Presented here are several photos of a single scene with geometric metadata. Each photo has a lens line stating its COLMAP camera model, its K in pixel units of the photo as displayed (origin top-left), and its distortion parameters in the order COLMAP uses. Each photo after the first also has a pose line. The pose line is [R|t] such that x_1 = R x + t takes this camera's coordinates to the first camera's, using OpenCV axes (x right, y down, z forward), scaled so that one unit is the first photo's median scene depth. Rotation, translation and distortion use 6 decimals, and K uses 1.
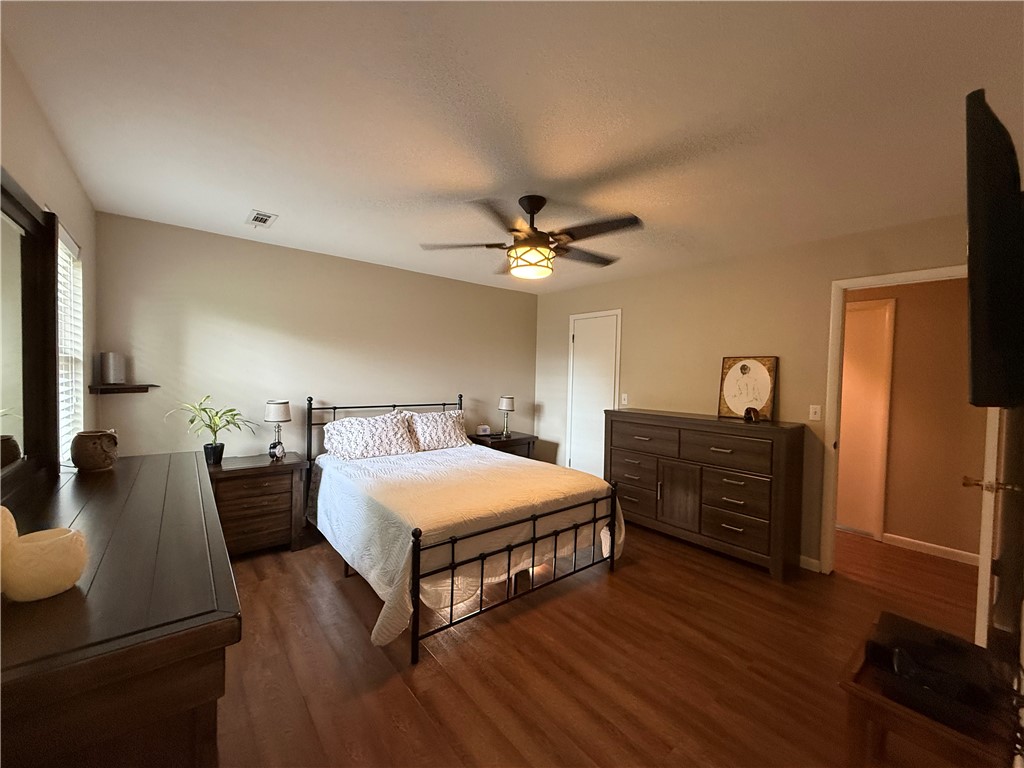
lens RADIAL K [[404.8, 0, 512.0], [0, 404.8, 384.0], [0, 0, 1]] dist [-0.000091, 0.000092]
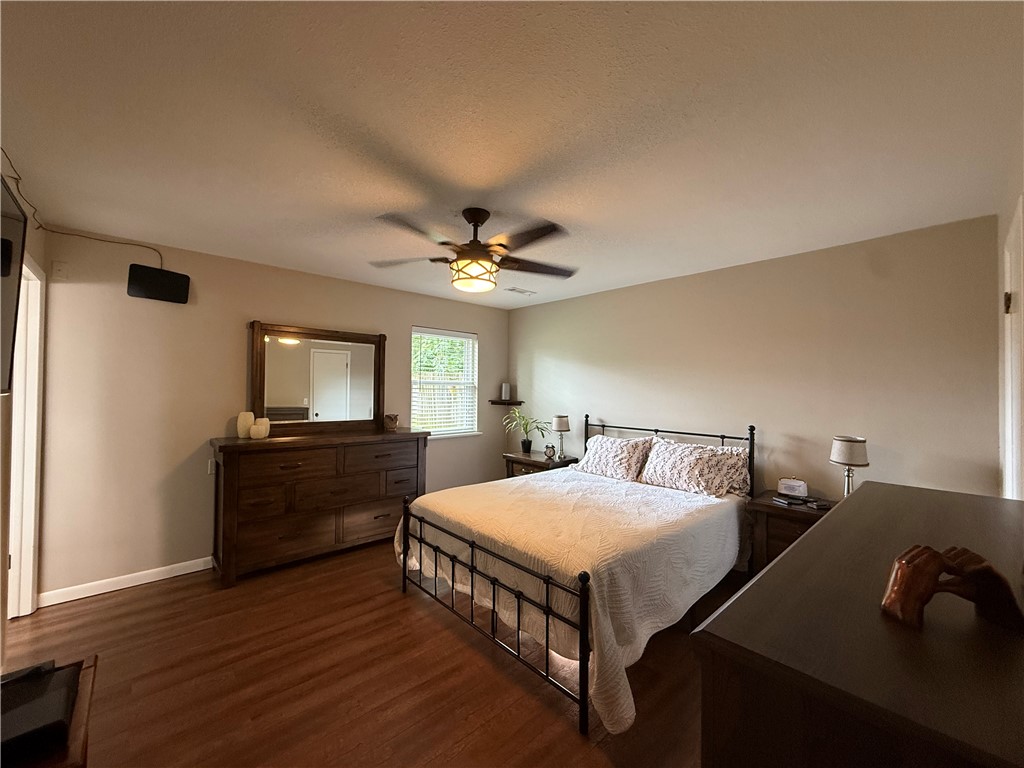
lens RADIAL K [[412.4, 0, 512.0], [0, 412.4, 384.0], [0, 0, 1]] dist [-0.000300, -0.000240]
pose [[0.063169, -0.032222, -0.997483, 0.897372], [-0.038969, 0.998637, -0.034727, -0.007884], [0.997242, 0.041065, 0.061827, 0.895318]]
